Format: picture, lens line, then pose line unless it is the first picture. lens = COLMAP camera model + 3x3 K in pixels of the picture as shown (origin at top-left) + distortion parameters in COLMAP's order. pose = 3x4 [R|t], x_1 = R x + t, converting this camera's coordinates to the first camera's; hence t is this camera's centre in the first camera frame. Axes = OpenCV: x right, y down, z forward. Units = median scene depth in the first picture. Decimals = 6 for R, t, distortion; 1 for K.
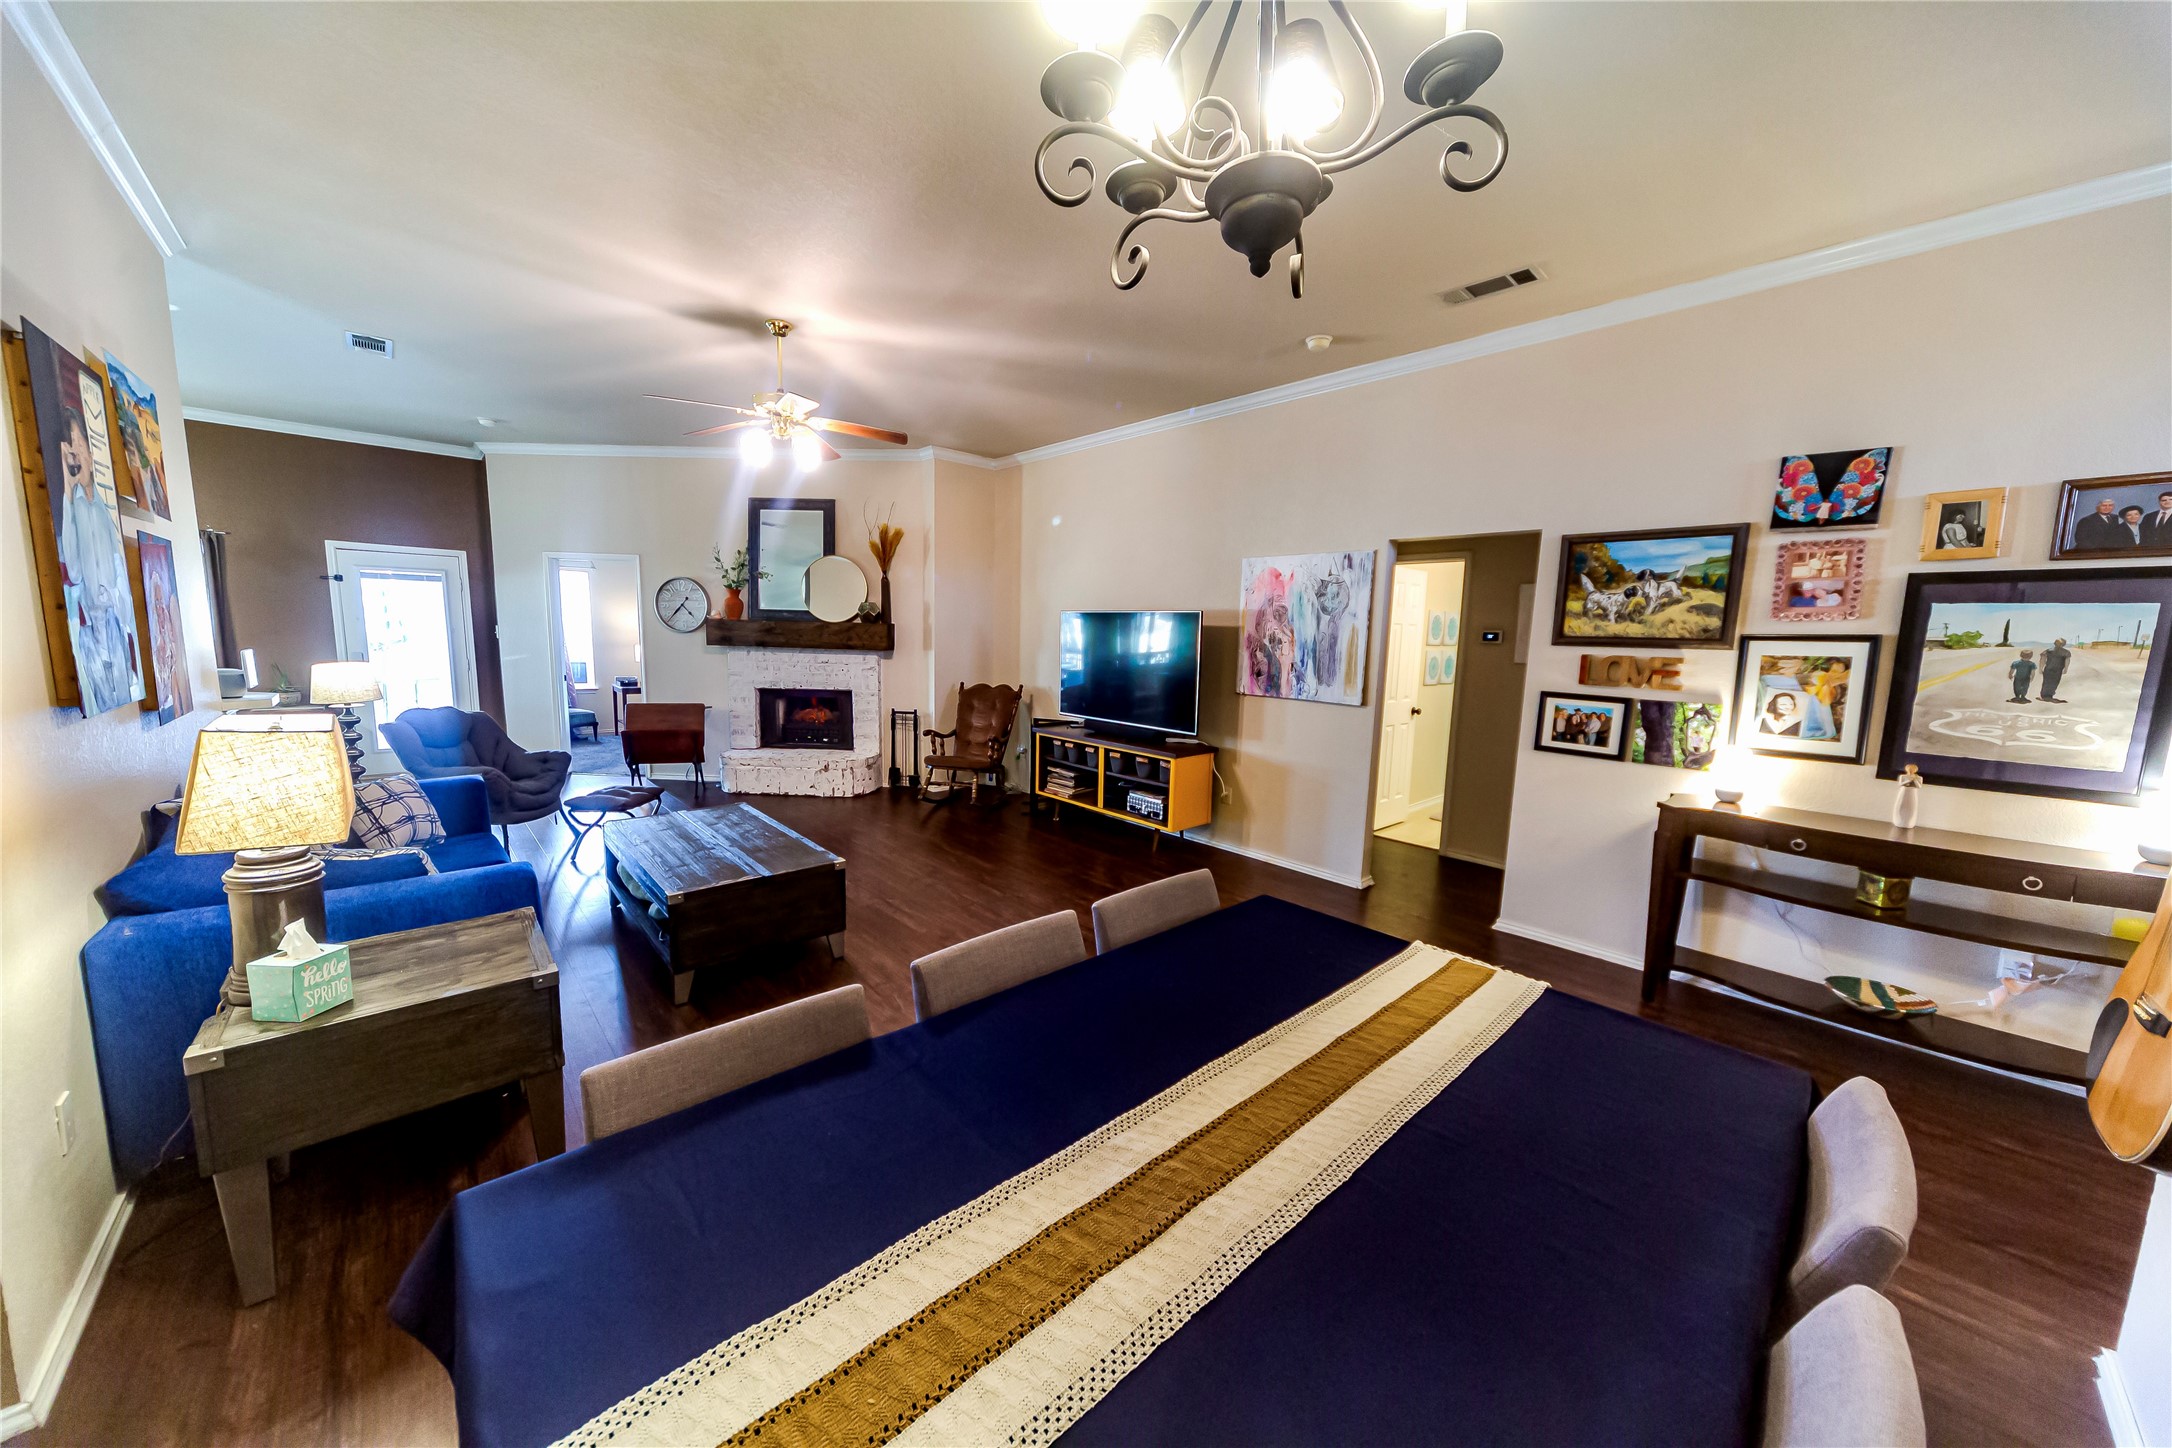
lens RADIAL K [[734.1, 0, 1082.7], [0, 734.1, 725.2], [0, 0, 1]] dist [0.002177, -0.000050]
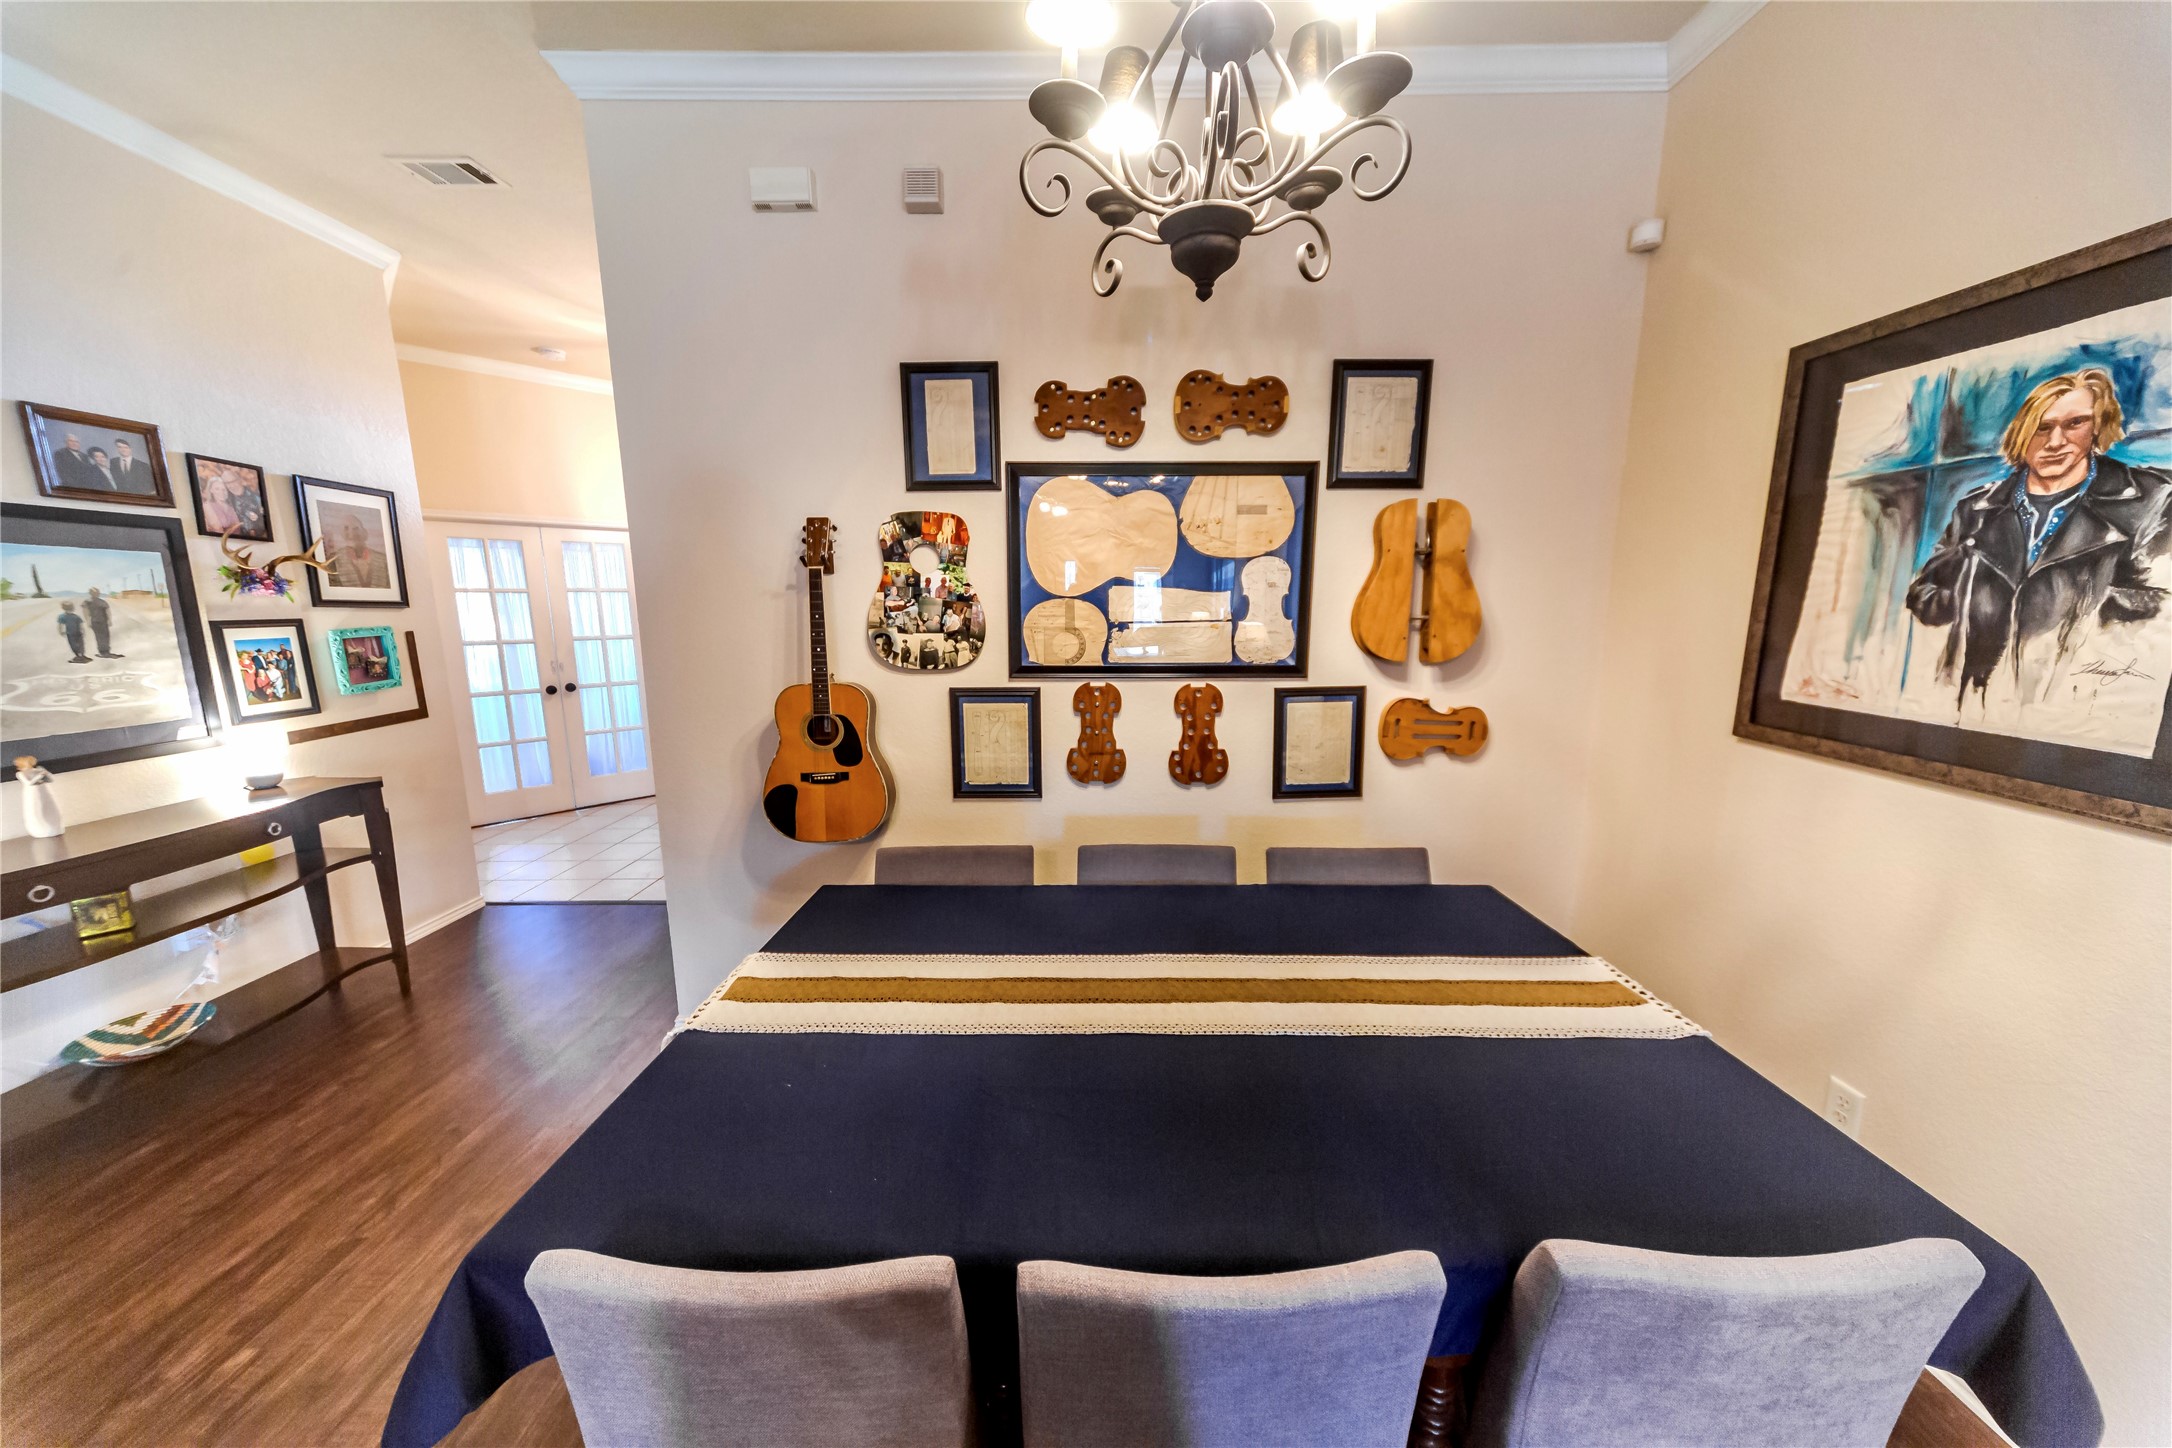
lens RADIAL K [[734.1, 0, 1088.1], [0, 734.1, 724.9], [0, 0, 1]] dist [0.002177, -0.000050]
pose [[-0.724986, -0.138405, 0.674715, -0.191364], [0.074340, 0.958155, 0.276427, -0.112694], [-0.684740, 0.250564, -0.684360, 0.804327]]
